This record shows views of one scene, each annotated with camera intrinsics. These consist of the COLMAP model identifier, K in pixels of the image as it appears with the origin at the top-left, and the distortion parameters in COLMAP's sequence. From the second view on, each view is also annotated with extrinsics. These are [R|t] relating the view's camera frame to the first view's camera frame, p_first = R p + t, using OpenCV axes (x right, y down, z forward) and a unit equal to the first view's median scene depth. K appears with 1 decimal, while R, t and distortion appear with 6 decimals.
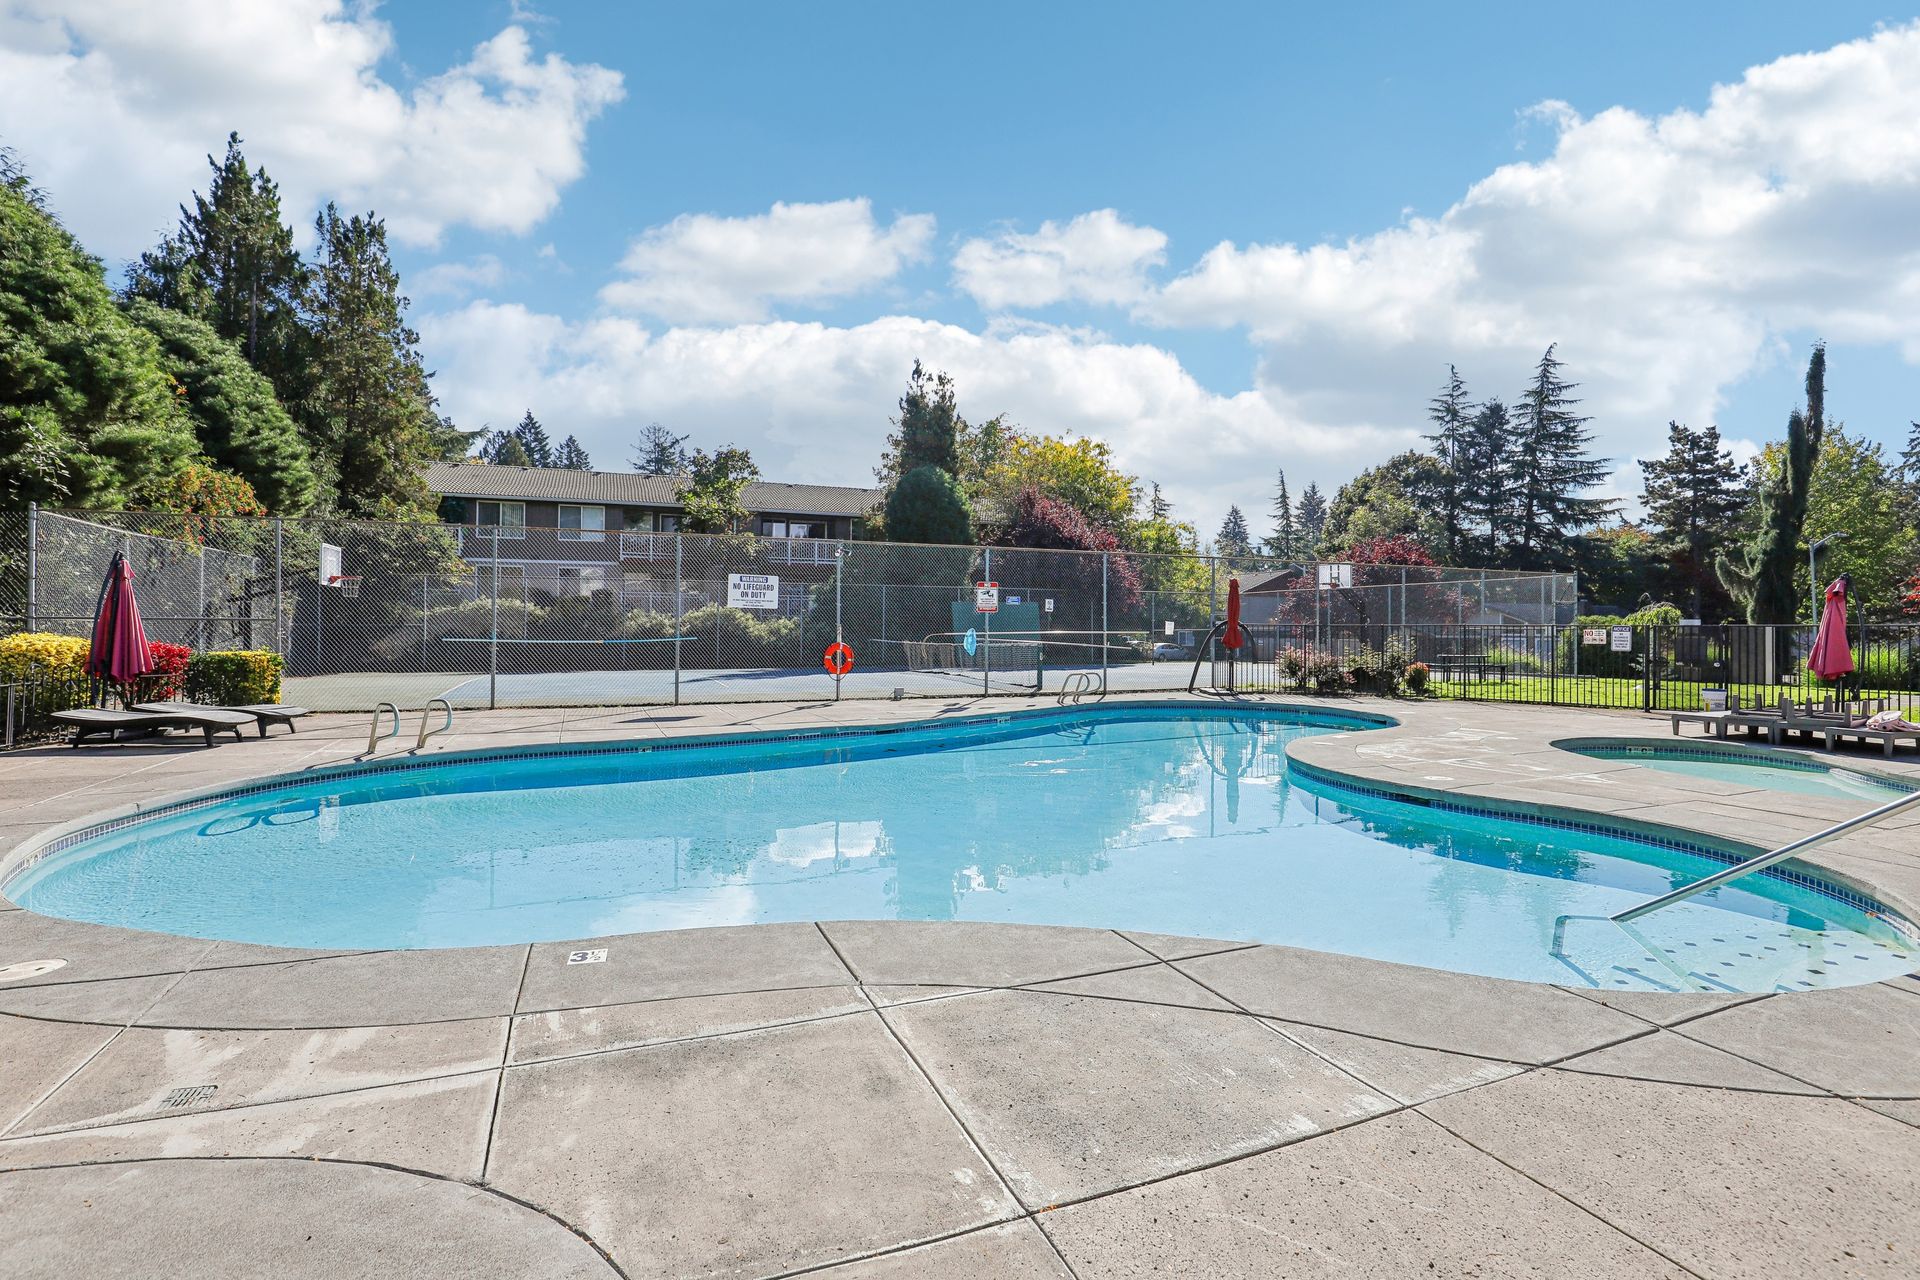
lens RADIAL K [[894.0, 0, 960.0], [0, 894.0, 640.0], [0, 0, 1]] dist [-0.046264, 0.012172]
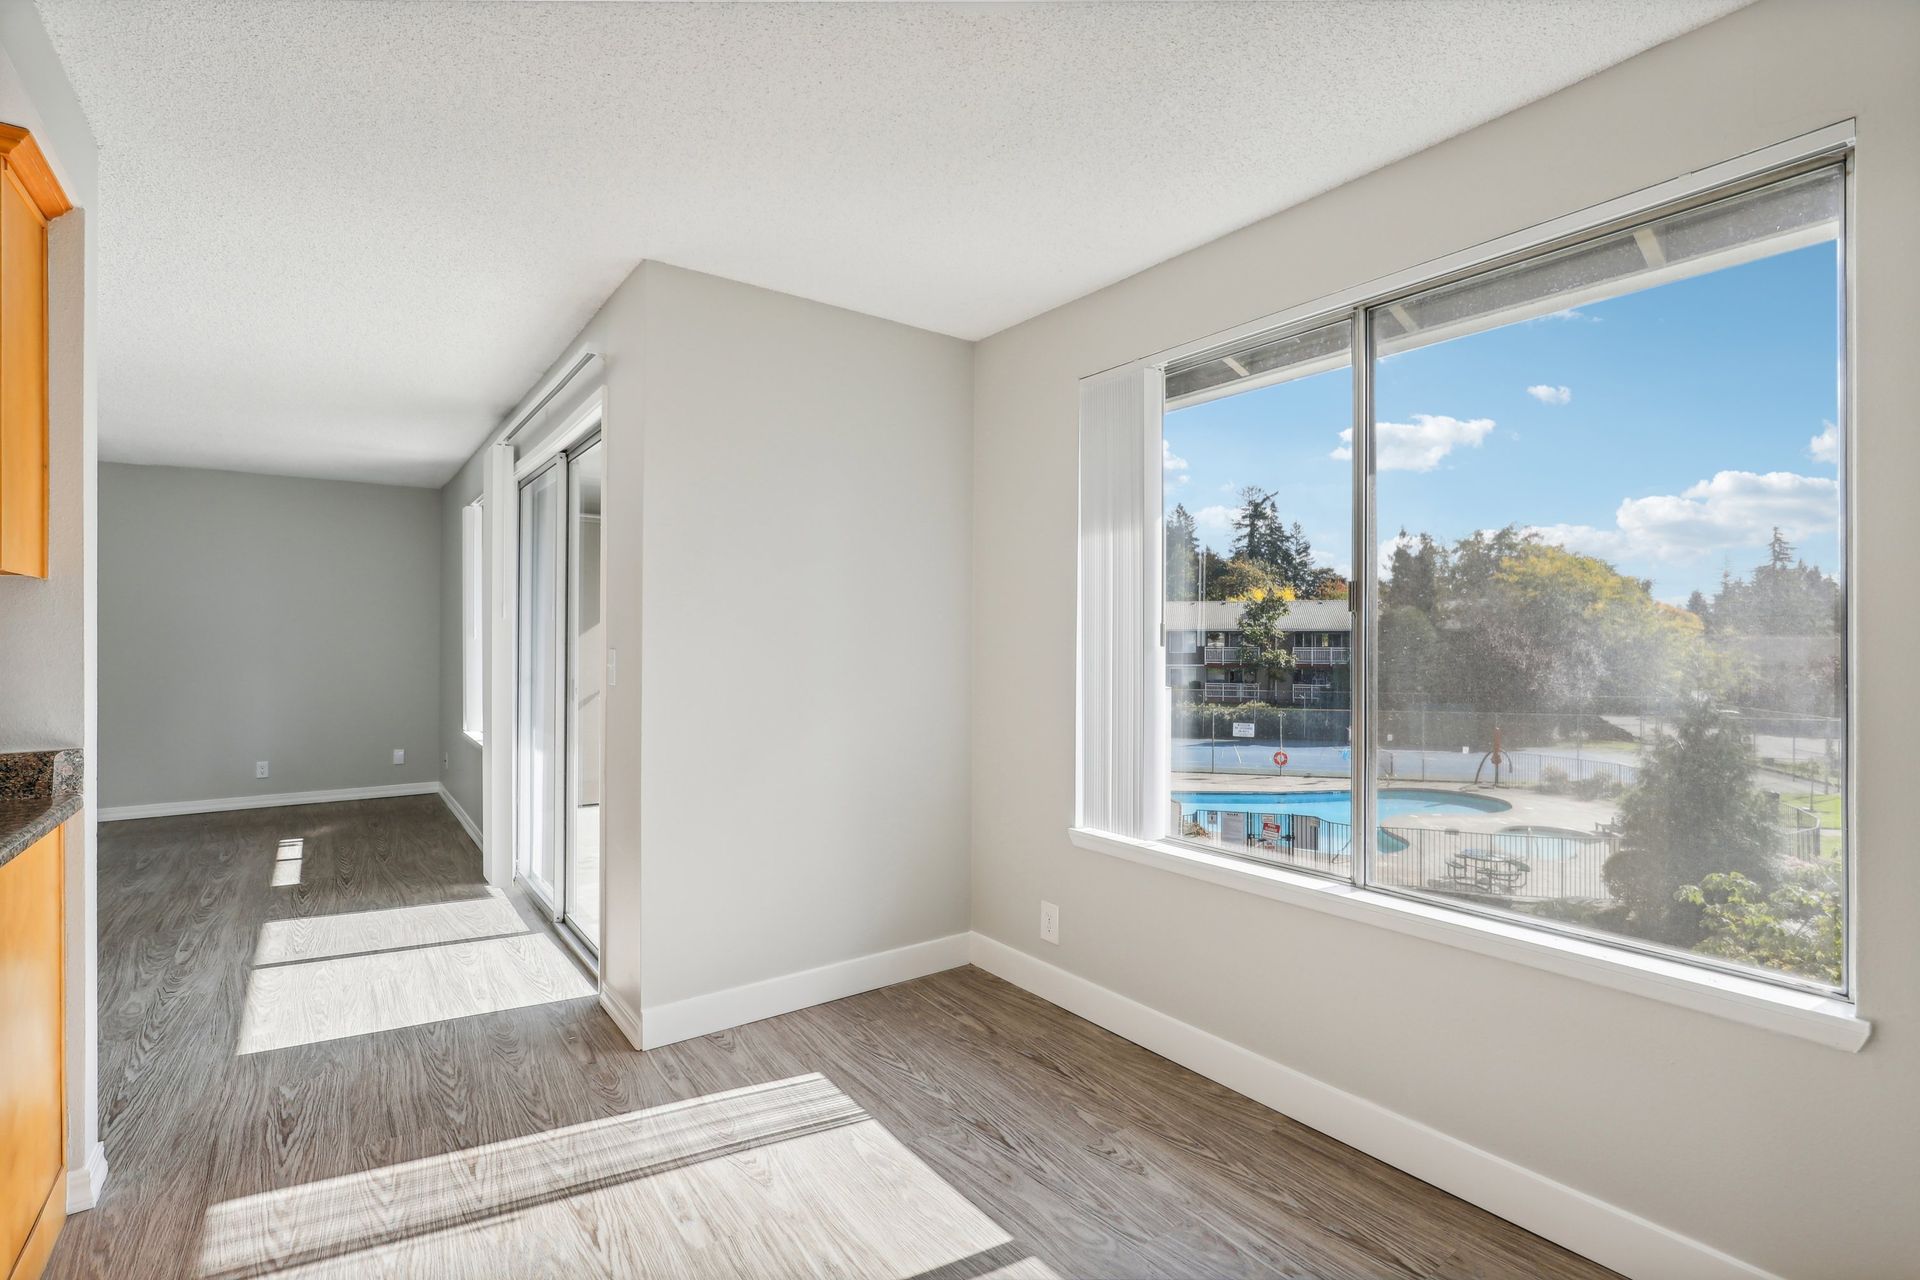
lens RADIAL K [[880.4, 0, 960.0], [0, 880.4, 640.0], [0, 0, 1]] dist [-0.000274, -0.015876]
pose [[0.789430, -0.003429, -0.613831, 0.257520], [-0.002826, 0.999953, -0.009221, -0.110223], [0.613834, 0.009014, 0.789384, -0.565039]]
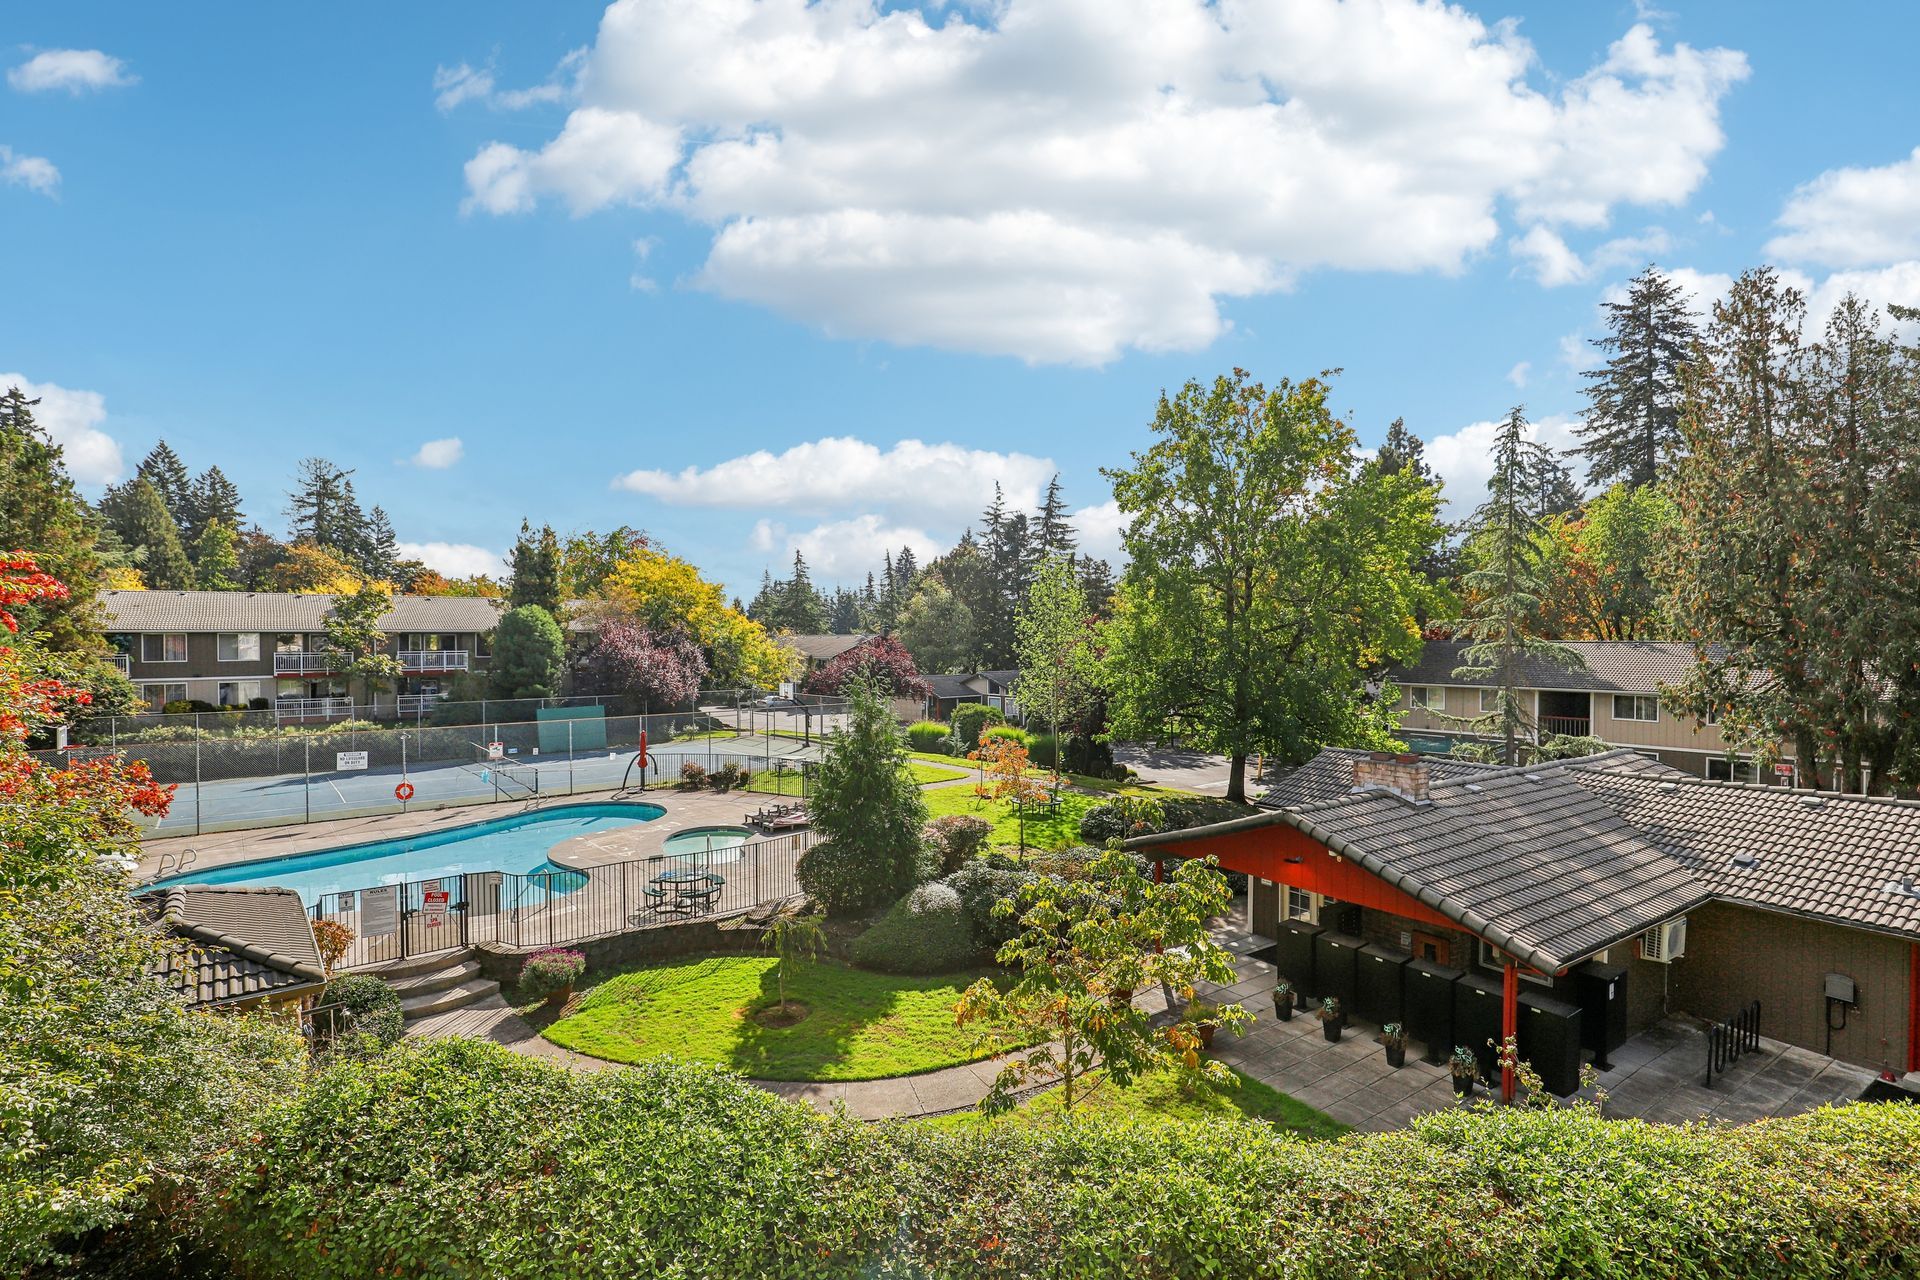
lens RADIAL K [[894.0, 0, 960.0], [0, 894.0, 640.0], [0, 0, 1]] dist [-0.046264, 0.012172]
pose [[0.955816, -0.011435, 0.293743, 0.183854], [0.013265, 0.999903, -0.004240, -0.113439], [-0.293666, 0.007949, 0.955875, -0.468405]]
